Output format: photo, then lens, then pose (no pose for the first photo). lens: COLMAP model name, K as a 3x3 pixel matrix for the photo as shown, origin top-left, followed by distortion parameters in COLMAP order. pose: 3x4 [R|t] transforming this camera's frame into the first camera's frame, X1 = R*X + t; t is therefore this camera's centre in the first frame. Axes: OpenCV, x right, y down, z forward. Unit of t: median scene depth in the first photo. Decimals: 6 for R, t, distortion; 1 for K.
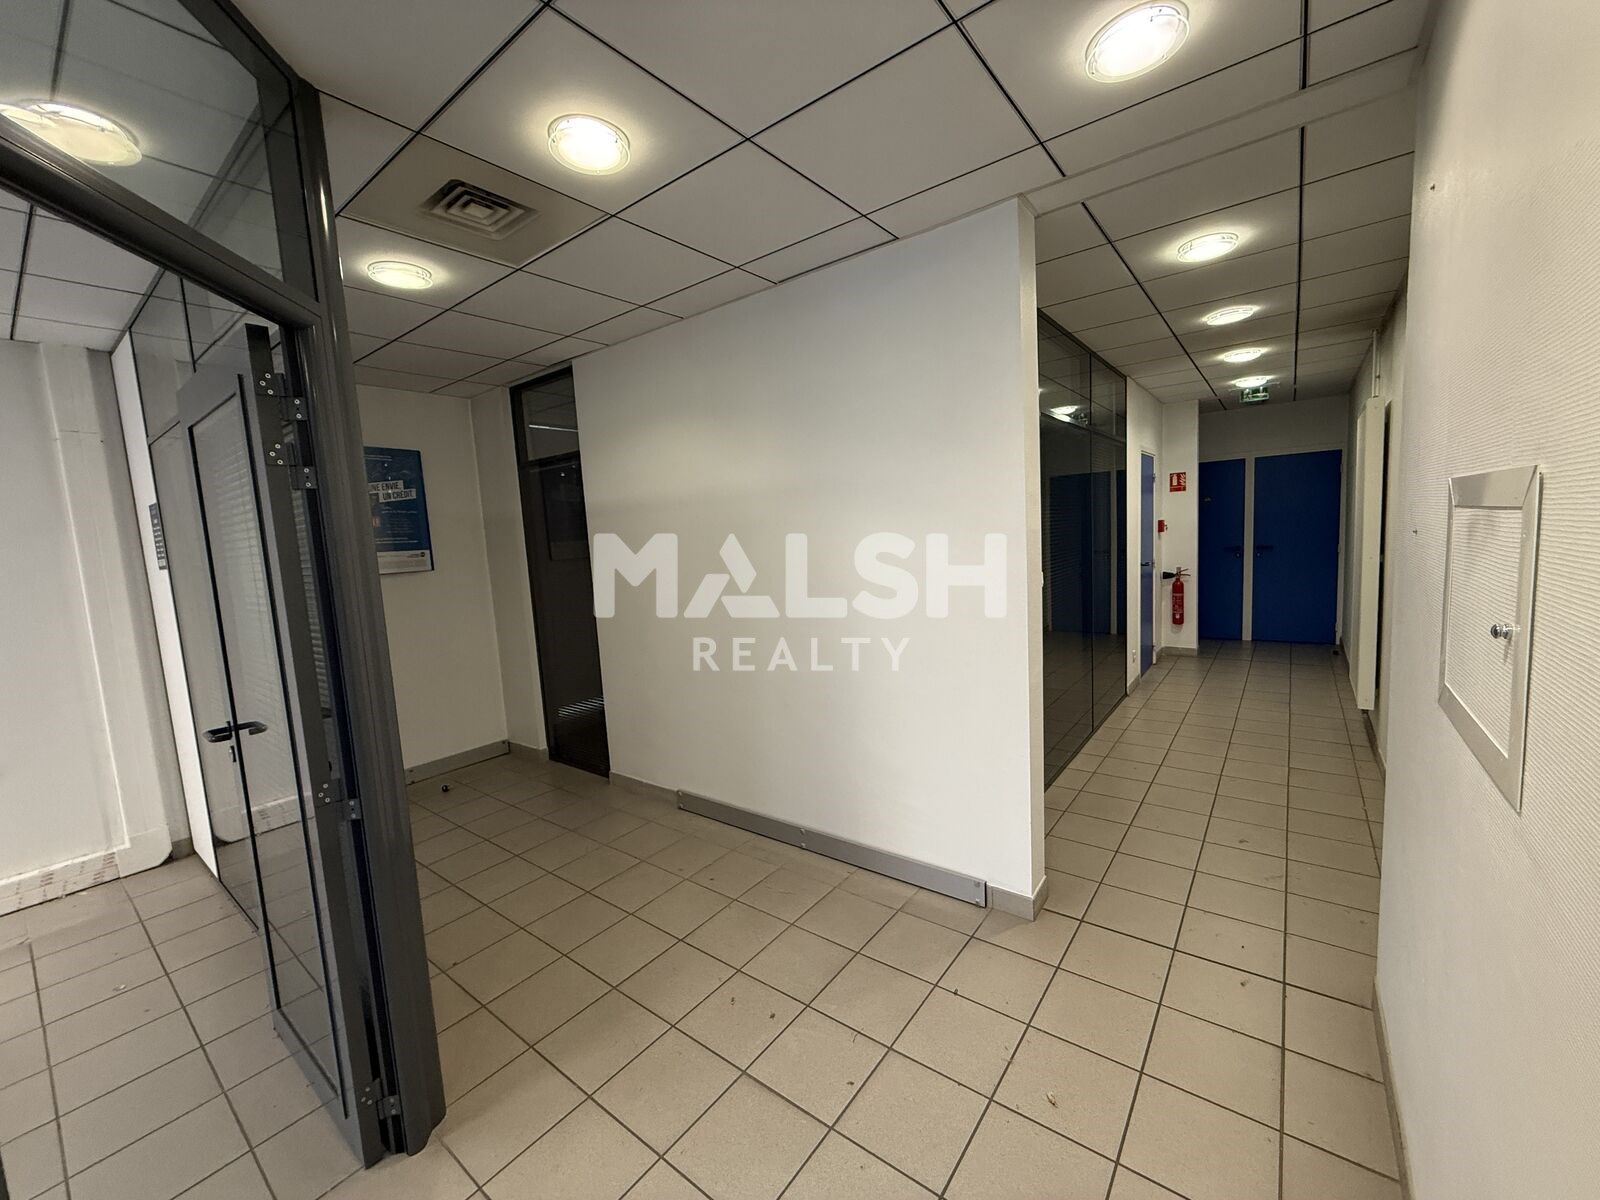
lens RADIAL K [[635.8, 0, 796.3], [0, 635.8, 603.5], [0, 0, 1]] dist [0.000368, -0.000011]
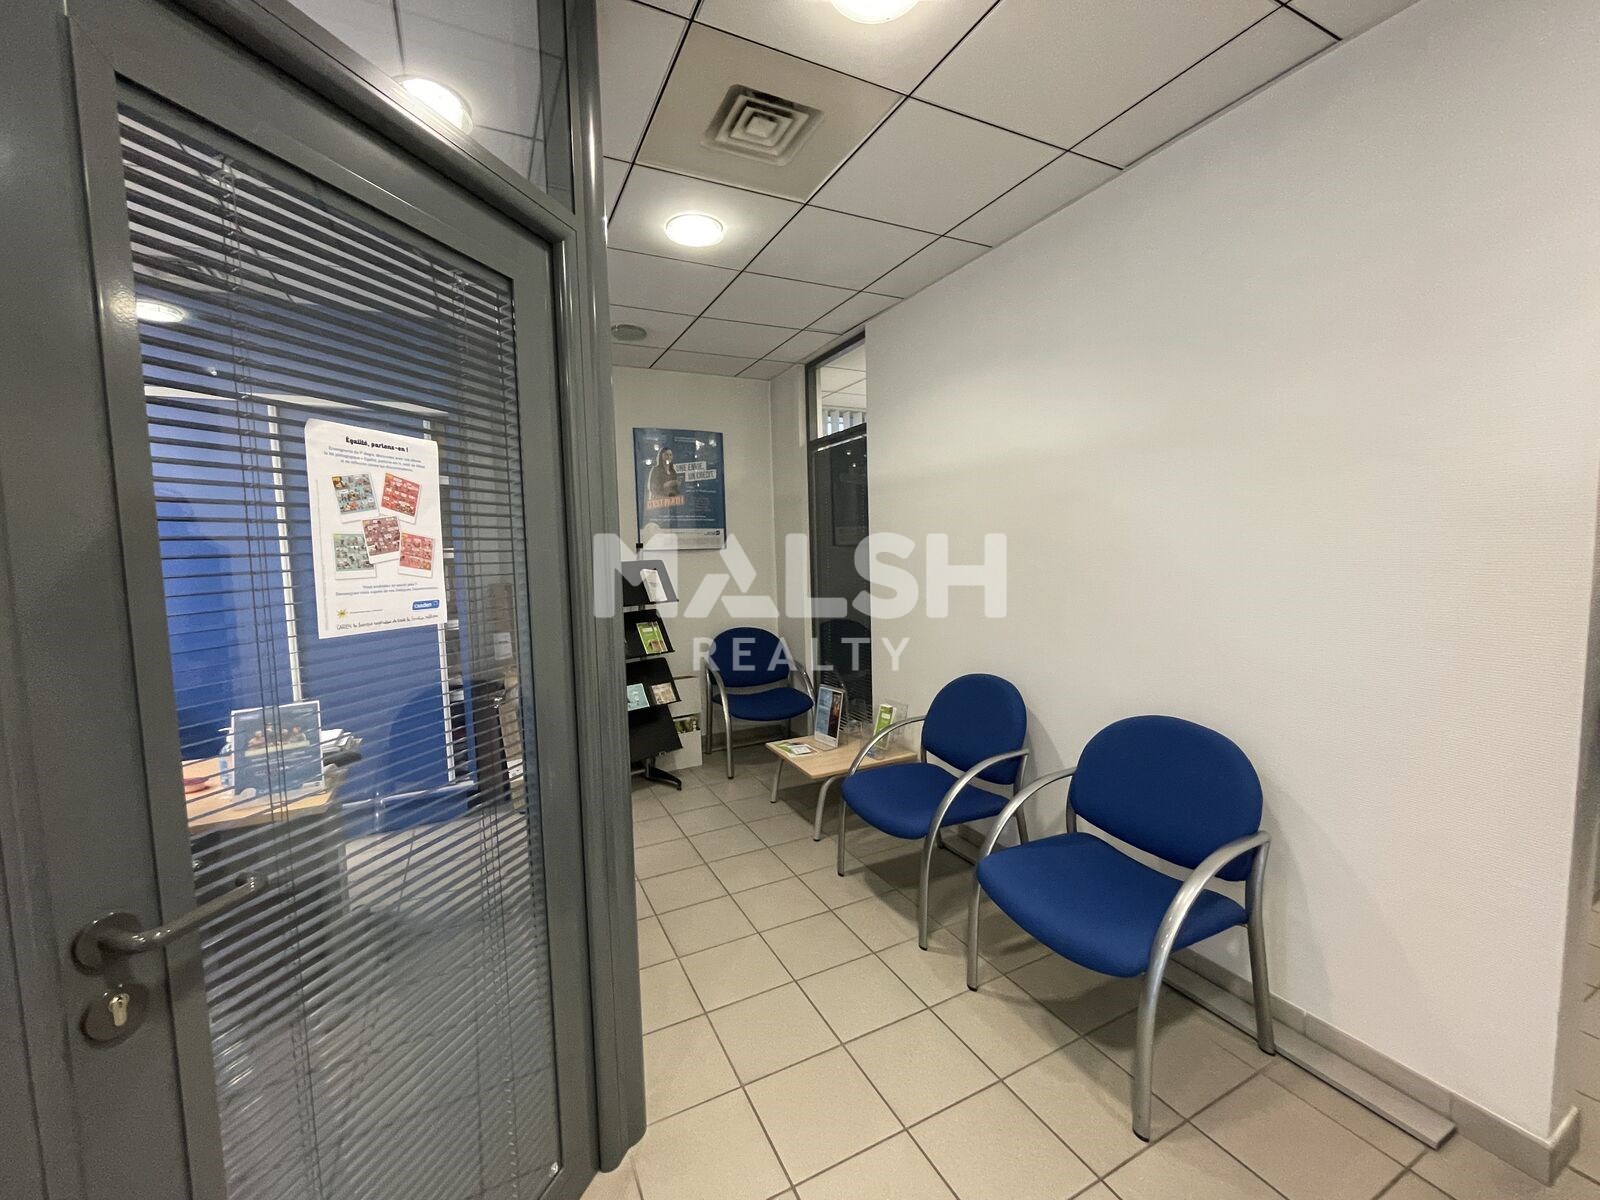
lens RADIAL K [[641.5, 0, 791.2], [0, 641.5, 600.4], [0, 0, 1]] dist [-0.001186, -0.005673]
pose [[0.896287, 0.069819, -0.437943, -0.018963], [-0.073017, 0.997285, 0.009557, 0.025269], [0.437422, 0.023411, 0.898952, 0.183596]]
